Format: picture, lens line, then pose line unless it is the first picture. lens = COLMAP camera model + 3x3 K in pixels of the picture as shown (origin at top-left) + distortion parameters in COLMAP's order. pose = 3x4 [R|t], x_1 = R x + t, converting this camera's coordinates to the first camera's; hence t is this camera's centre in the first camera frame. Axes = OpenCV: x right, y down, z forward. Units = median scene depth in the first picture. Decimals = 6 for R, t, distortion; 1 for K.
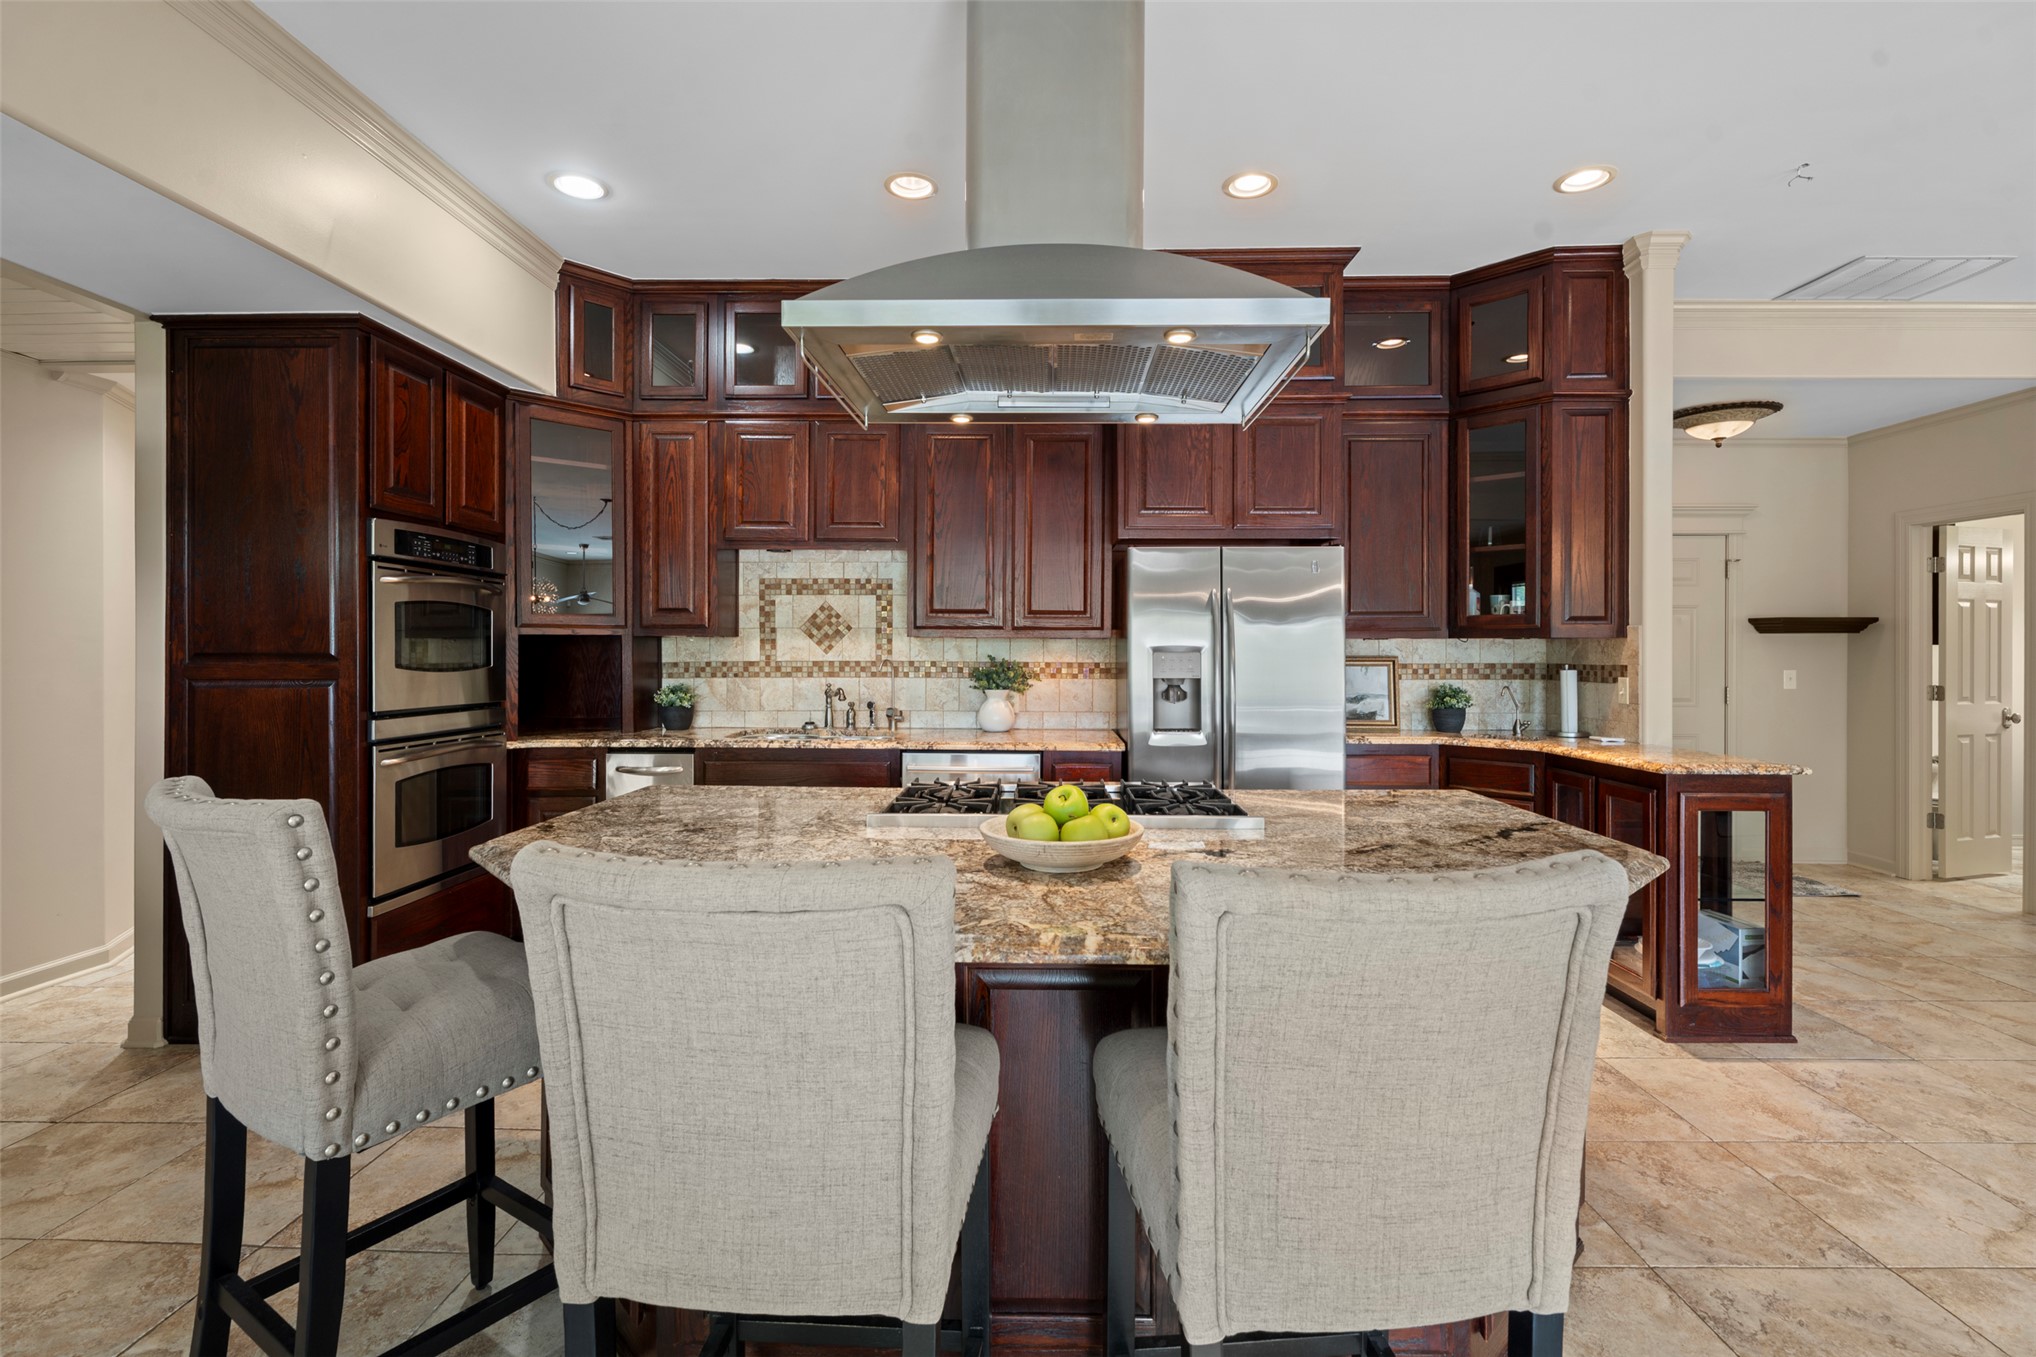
lens RADIAL K [[904.8, 0, 1028.0], [0, 904.8, 654.7], [0, 0, 1]] dist [0.004873, -0.003268]
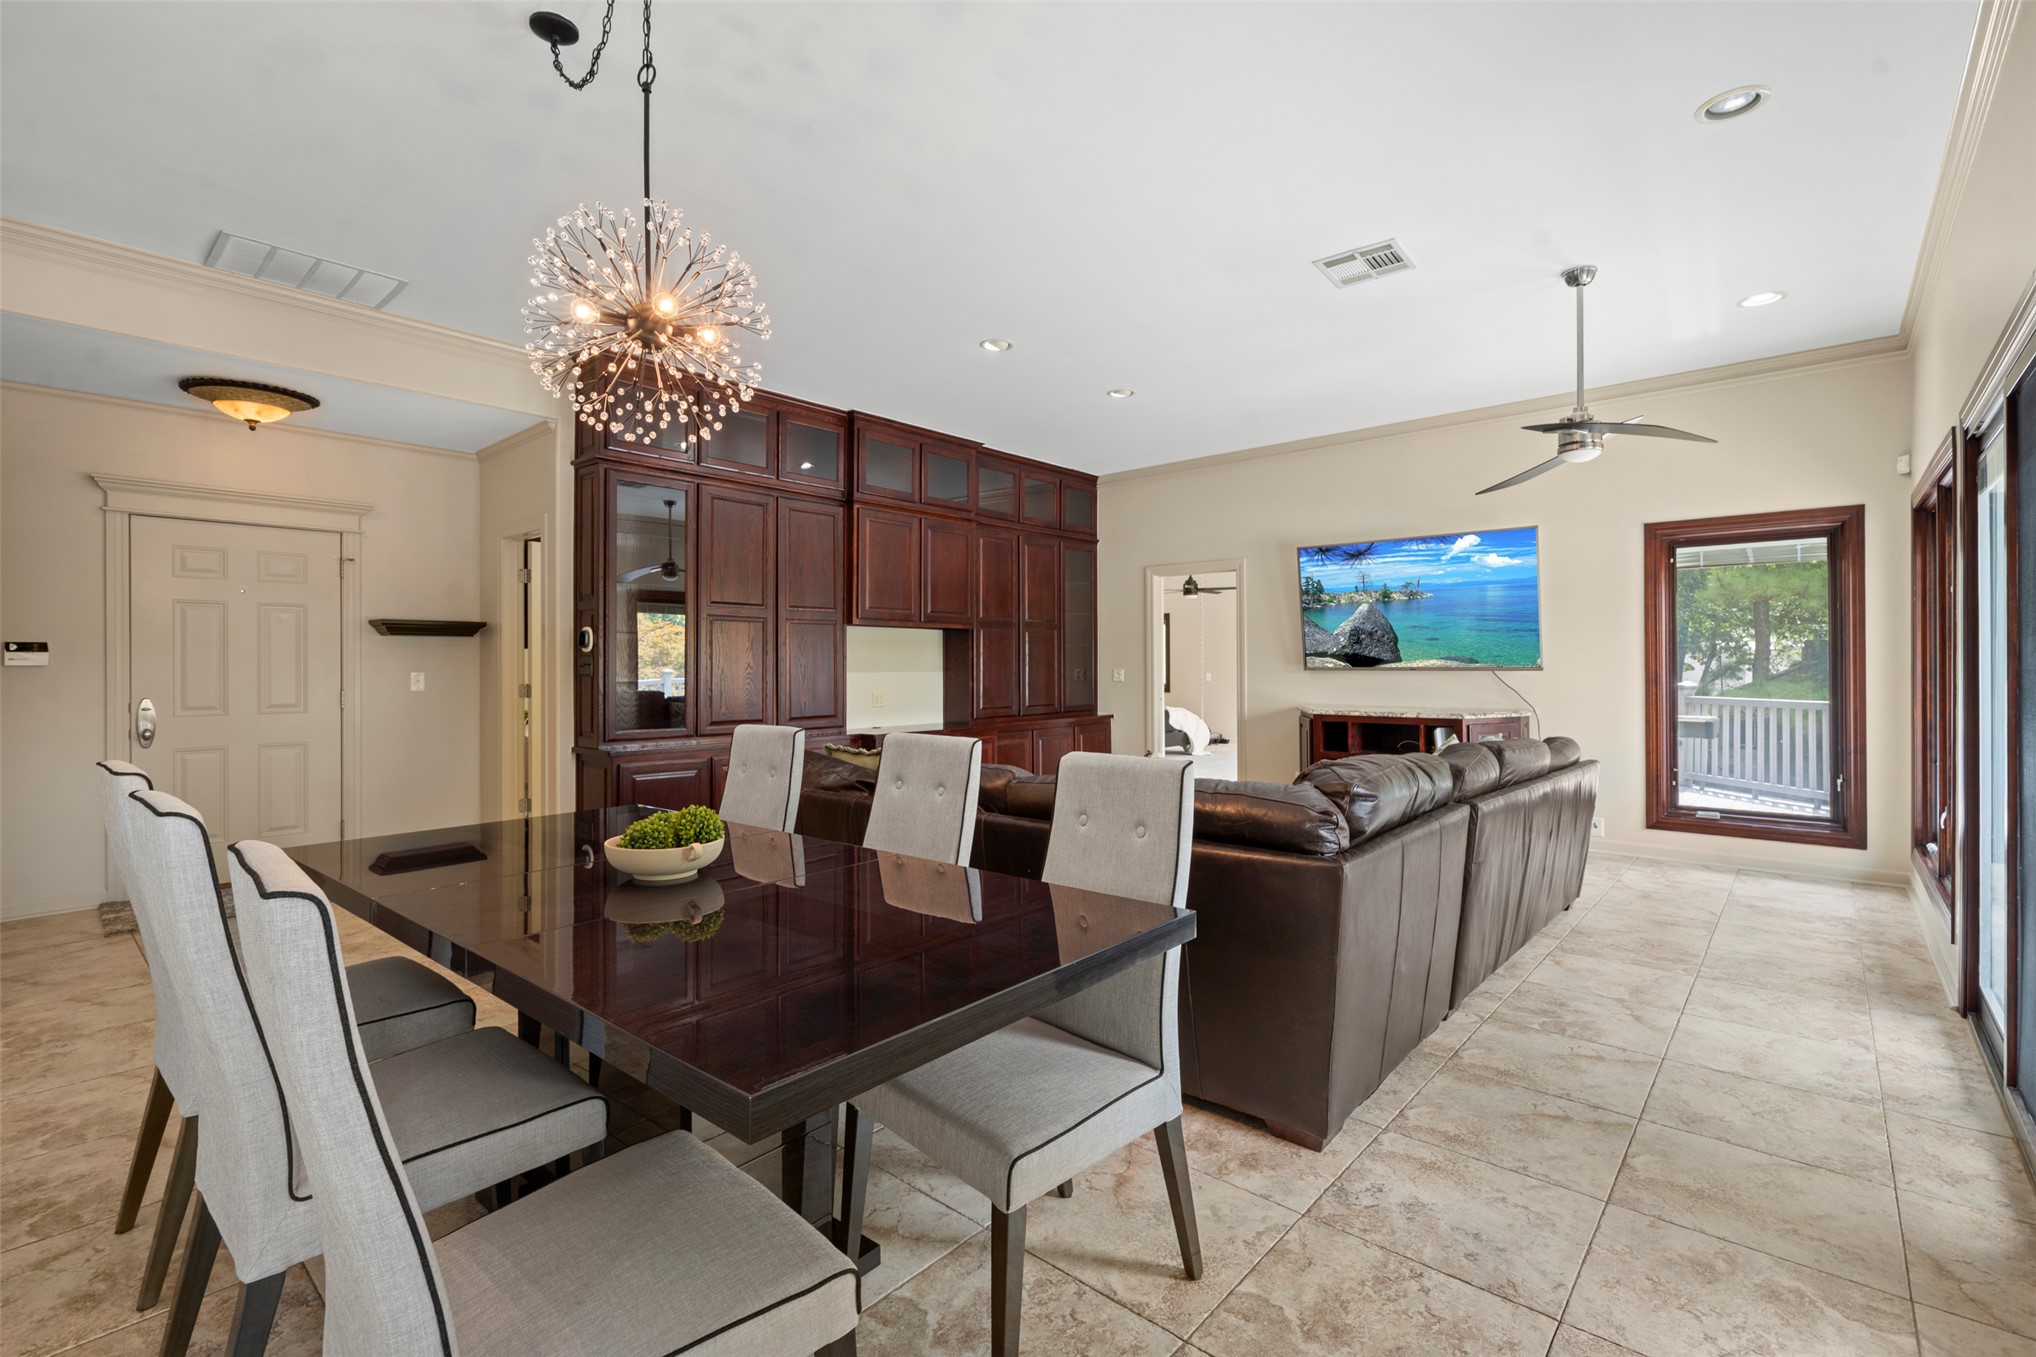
lens RADIAL K [[904.8, 0, 1018.8], [0, 904.8, 668.6], [0, 0, 1]] dist [0.004873, -0.003268]
pose [[0.649750, -0.006872, 0.760117, 0.650247], [0.009265, 0.999956, 0.001120, 0.022838], [-0.760092, 0.006315, 0.649785, -0.217938]]
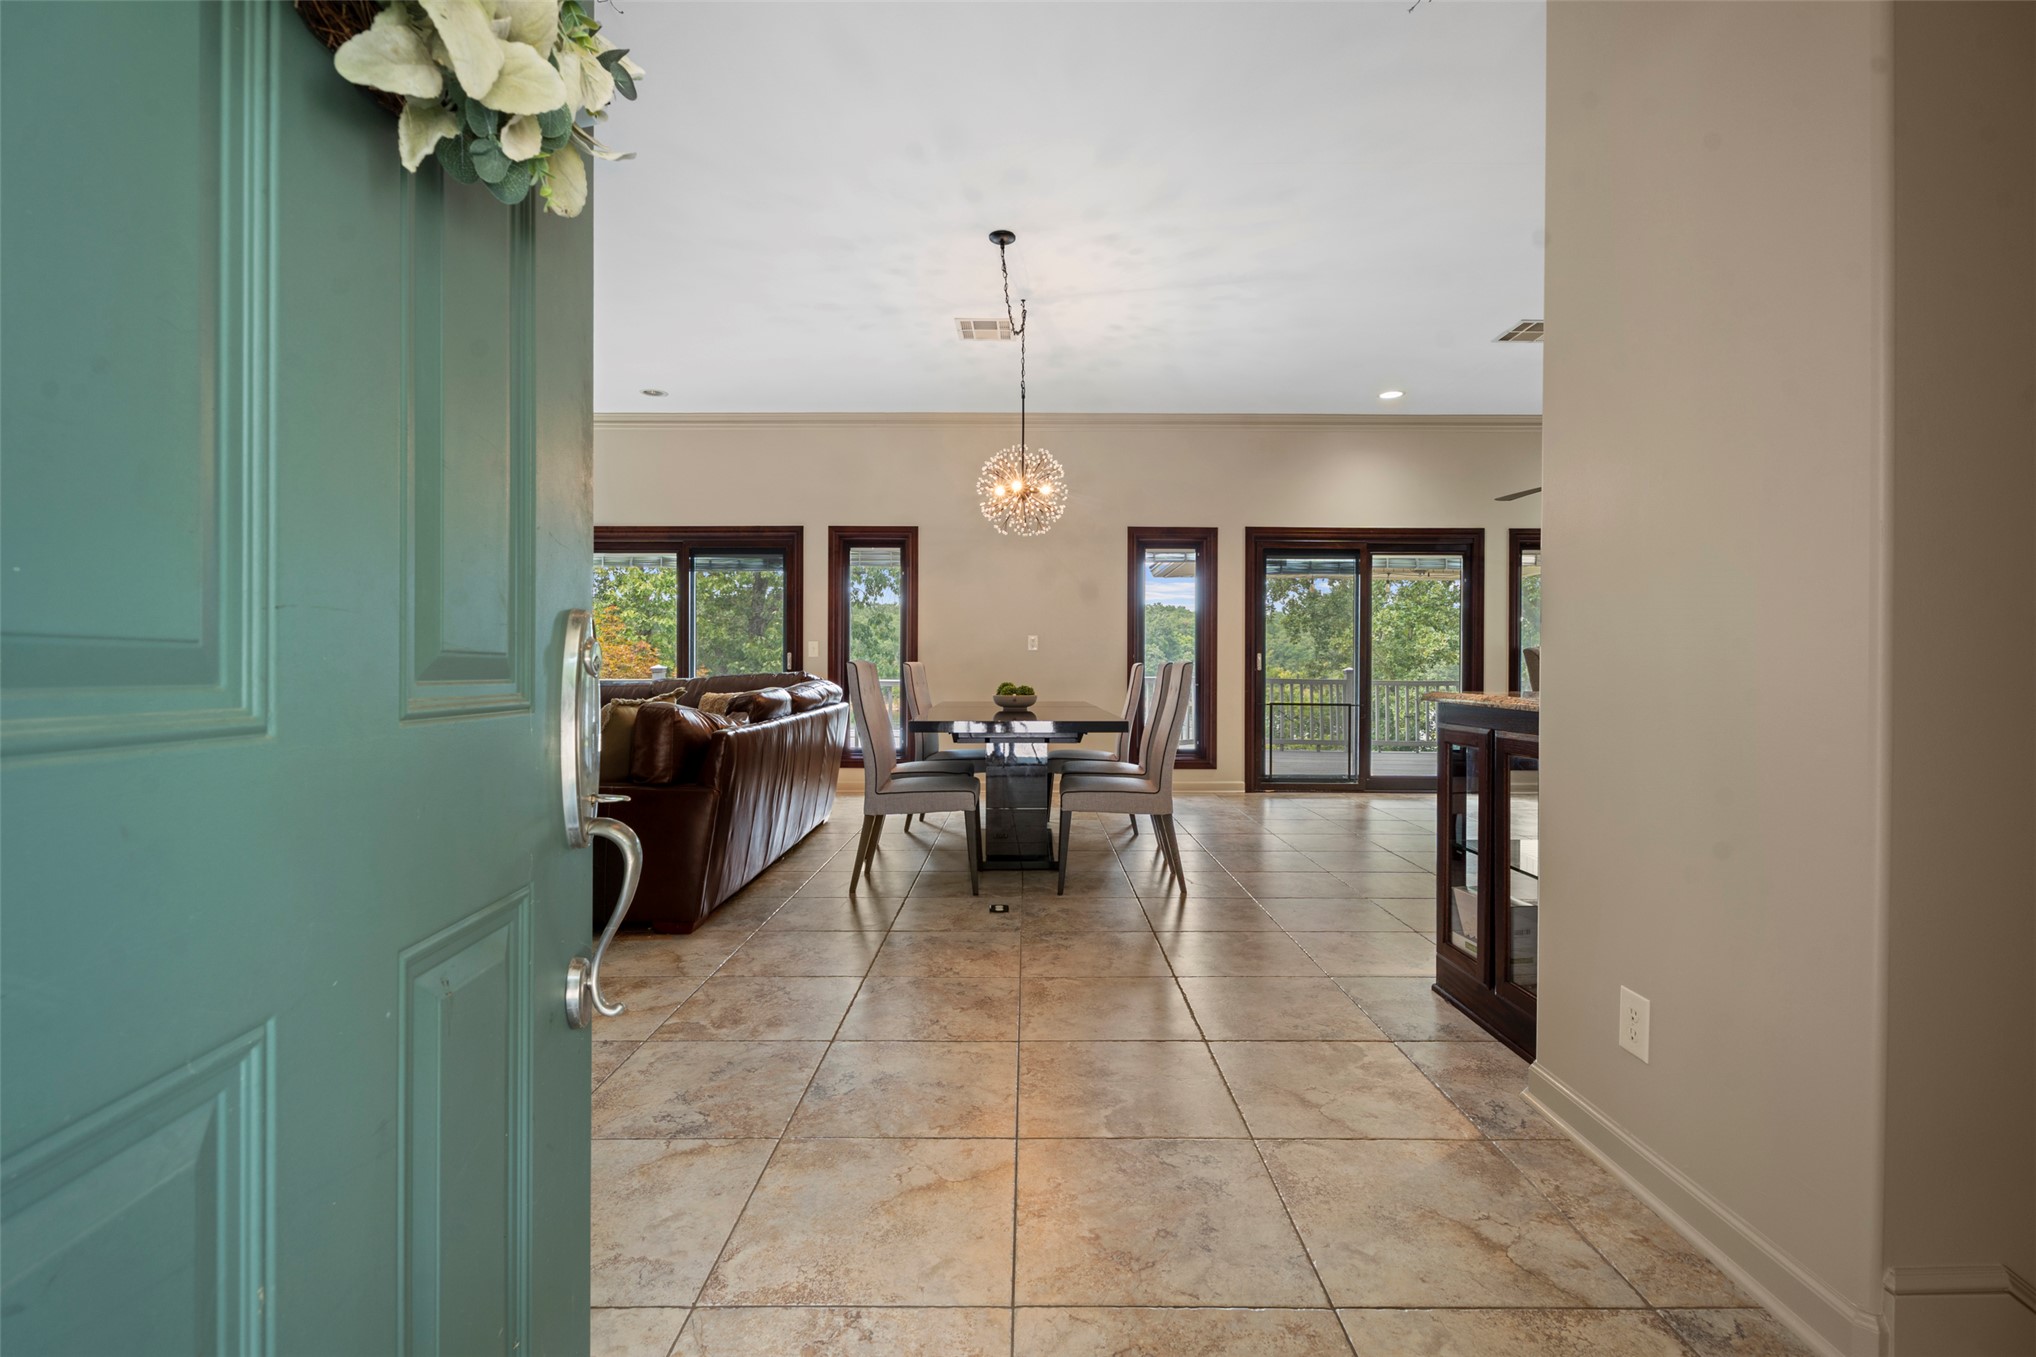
lens RADIAL K [[904.8, 0, 1026.7], [0, 904.8, 666.4], [0, 0, 1]] dist [0.004873, -0.003268]
pose [[-0.999865, -0.005286, -0.015535, 0.883185], [-0.005388, 0.999964, 0.006506, 0.064027], [0.015500, 0.006589, -0.999858, 1.322256]]
